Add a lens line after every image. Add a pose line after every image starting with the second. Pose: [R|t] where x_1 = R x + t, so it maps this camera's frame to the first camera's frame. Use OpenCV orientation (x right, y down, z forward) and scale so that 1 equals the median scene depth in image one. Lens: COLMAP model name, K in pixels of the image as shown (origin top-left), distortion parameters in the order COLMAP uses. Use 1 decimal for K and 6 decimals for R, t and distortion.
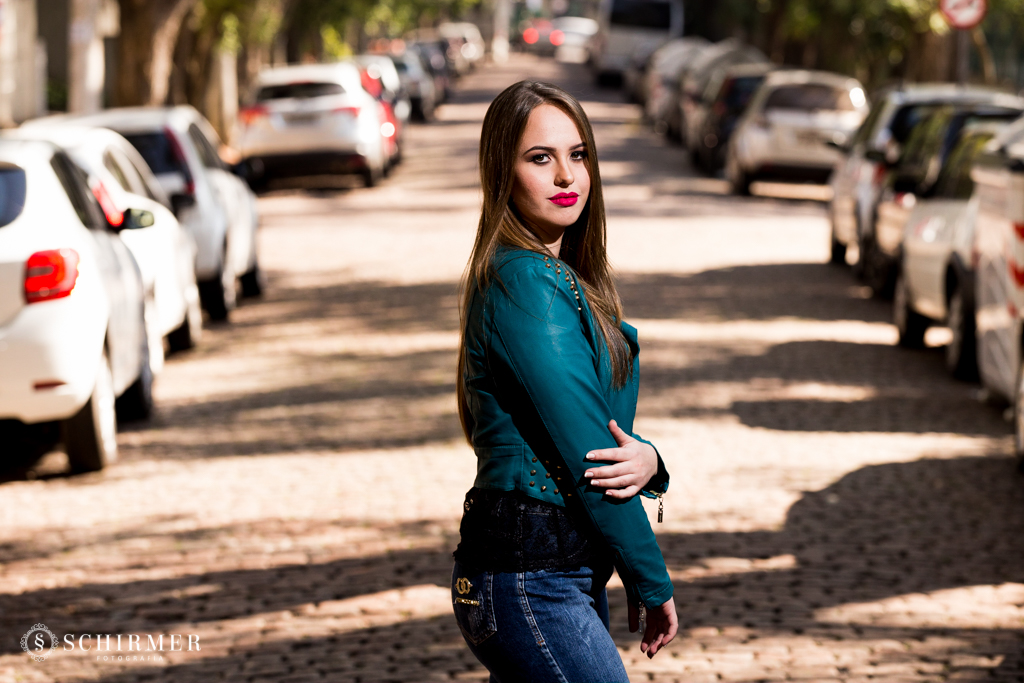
lens RADIAL K [[3955.8, 0, 512.0], [0, 3955.8, 341.5], [0, 0, 1]] dist [0.793393, -19.943145]
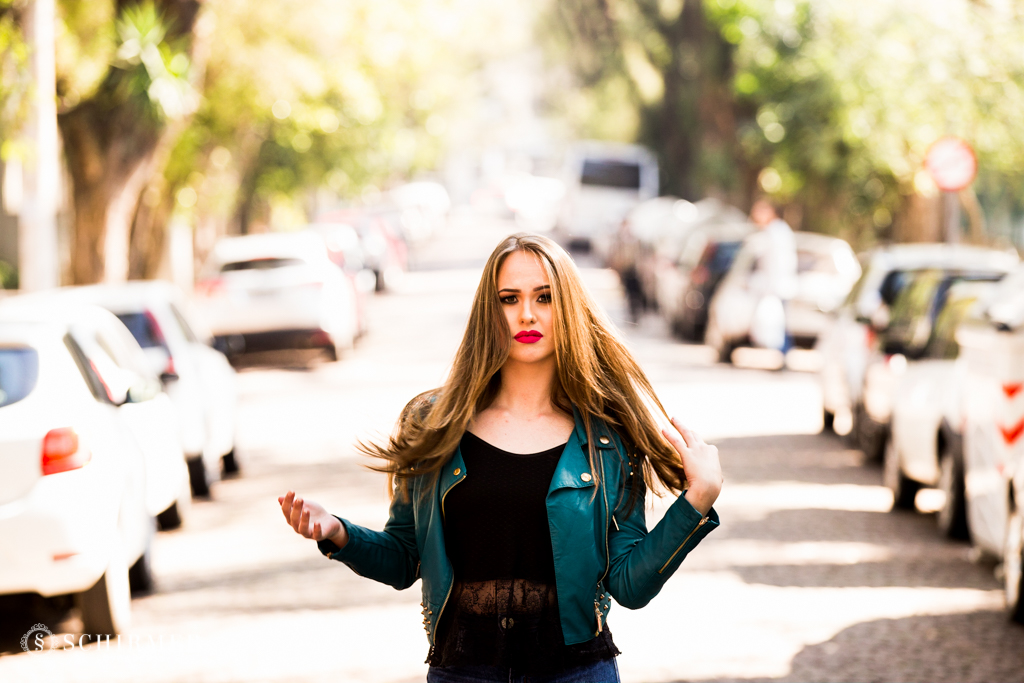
lens RADIAL K [[4445.5, 0, 512.0], [0, 4445.5, 341.5], [0, 0, 1]] dist [0.119241, 7.867972]
pose [[0.999767, -0.018185, 0.011650, -0.009848], [0.018683, 0.998851, -0.044141, 0.006222], [-0.010833, 0.044349, 0.998957, -0.112659]]
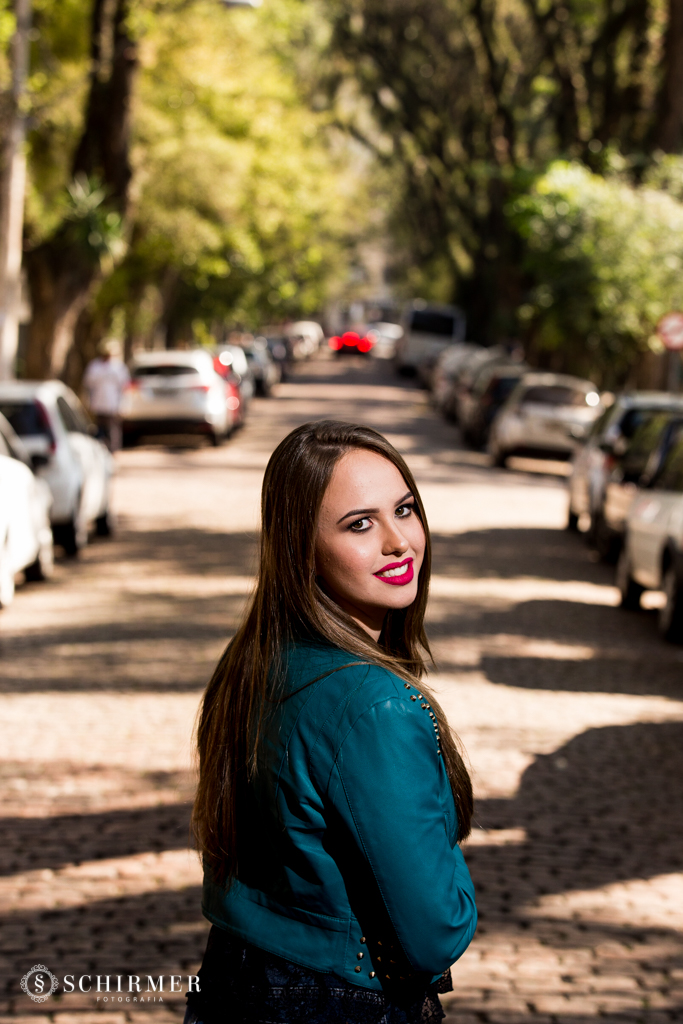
lens RADIAL K [[2803.5, 0, 341.5], [0, 2803.5, 512.0], [0, 0, 1]] dist [-0.001169, 0.110214]
pose [[0.998828, 0.048389, 0.001167, 0.009211], [-0.048369, 0.998739, -0.013476, -0.012197], [-0.001818, 0.013404, 0.999909, 0.136267]]
